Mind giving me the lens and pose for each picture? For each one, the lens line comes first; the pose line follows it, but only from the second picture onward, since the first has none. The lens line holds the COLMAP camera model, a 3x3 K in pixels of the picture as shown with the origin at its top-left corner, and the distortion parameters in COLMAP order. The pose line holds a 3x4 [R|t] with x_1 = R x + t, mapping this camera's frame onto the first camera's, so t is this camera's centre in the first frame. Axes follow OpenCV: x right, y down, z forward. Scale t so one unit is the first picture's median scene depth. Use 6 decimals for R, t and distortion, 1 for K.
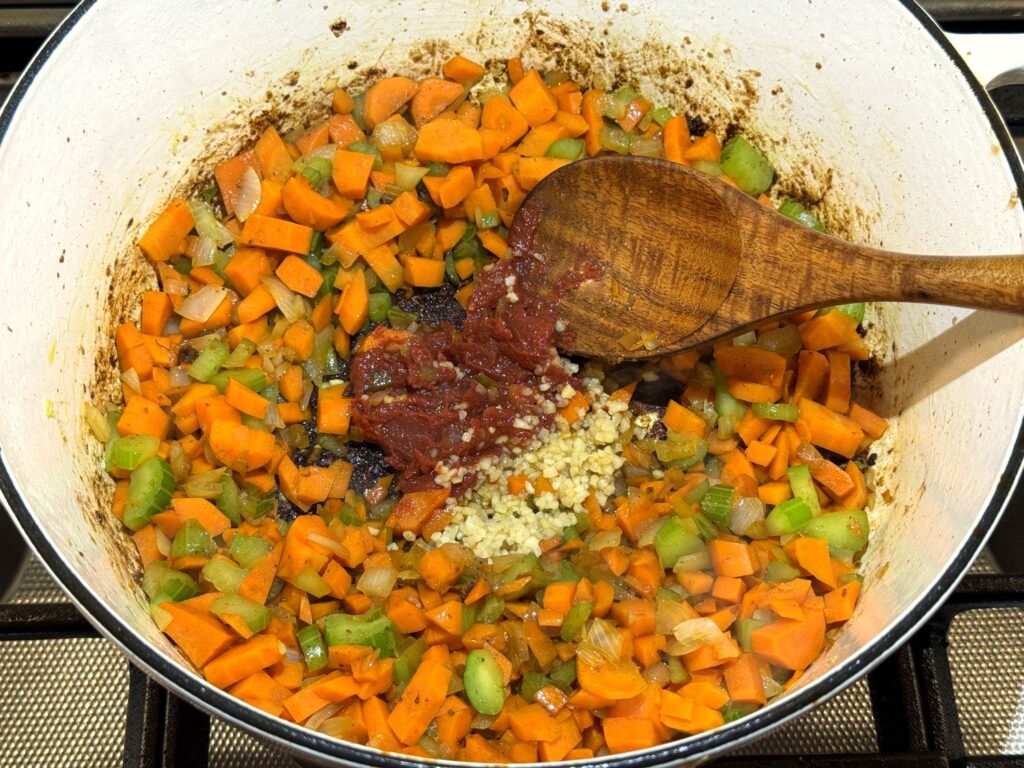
lens RADIAL K [[1397.9, 0, 512.0], [0, 1397.9, 384.0], [0, 0, 1]] dist [0.096748, -0.528214]
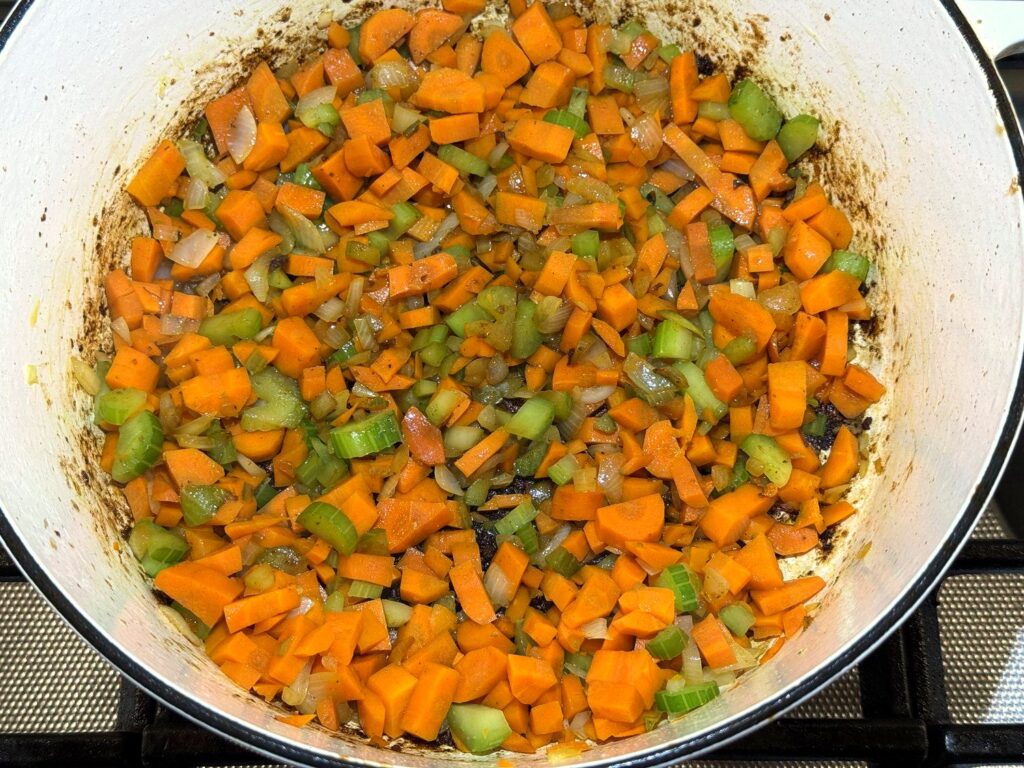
lens RADIAL K [[1397.9, 0, 512.0], [0, 1397.9, 384.0], [0, 0, 1]] dist [0.096748, -0.528214]
pose [[0.999084, 0.020213, -0.037726, 0.041606], [-0.015552, 0.992654, 0.119986, -0.082500], [0.039874, -0.119289, 0.992059, 0.015823]]
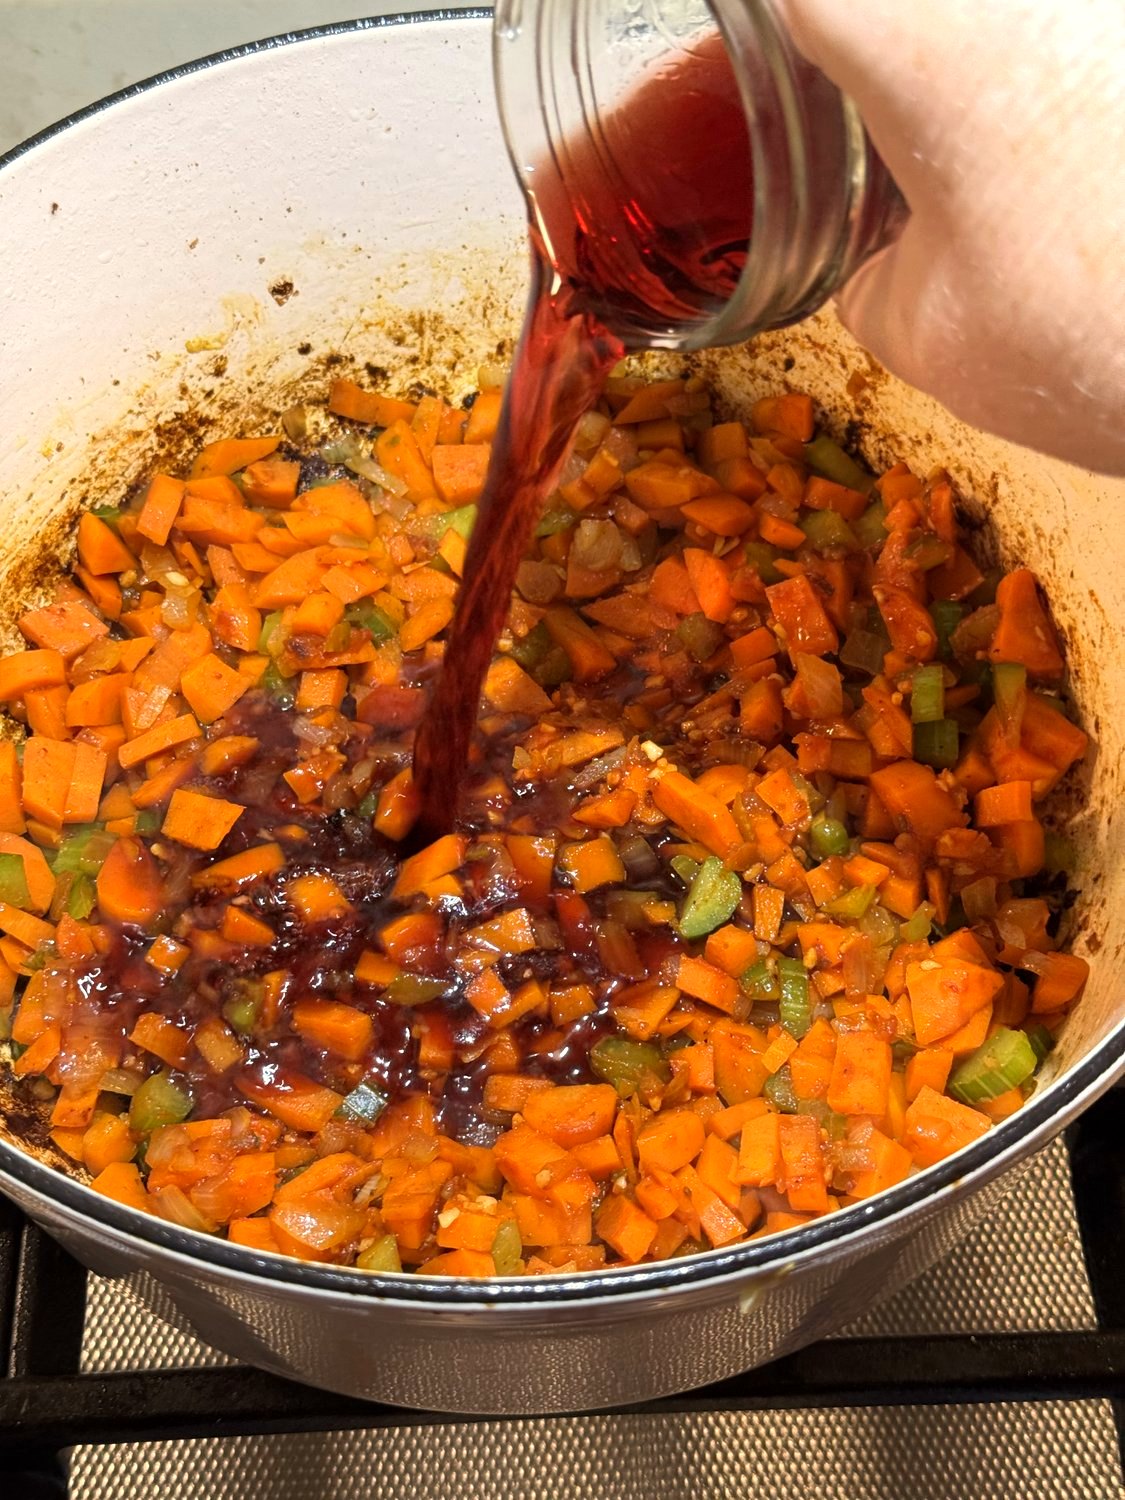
lens RADIAL K [[2047.7, 0, 562.5], [0, 2047.7, 750.0], [0, 0, 1]] dist [0.096748, -0.528214]
pose [[0.999484, -0.015471, -0.028167, 0.040214], [0.012417, 0.994339, -0.105527, 0.080644], [0.029640, 0.105123, 0.994017, 0.010938]]
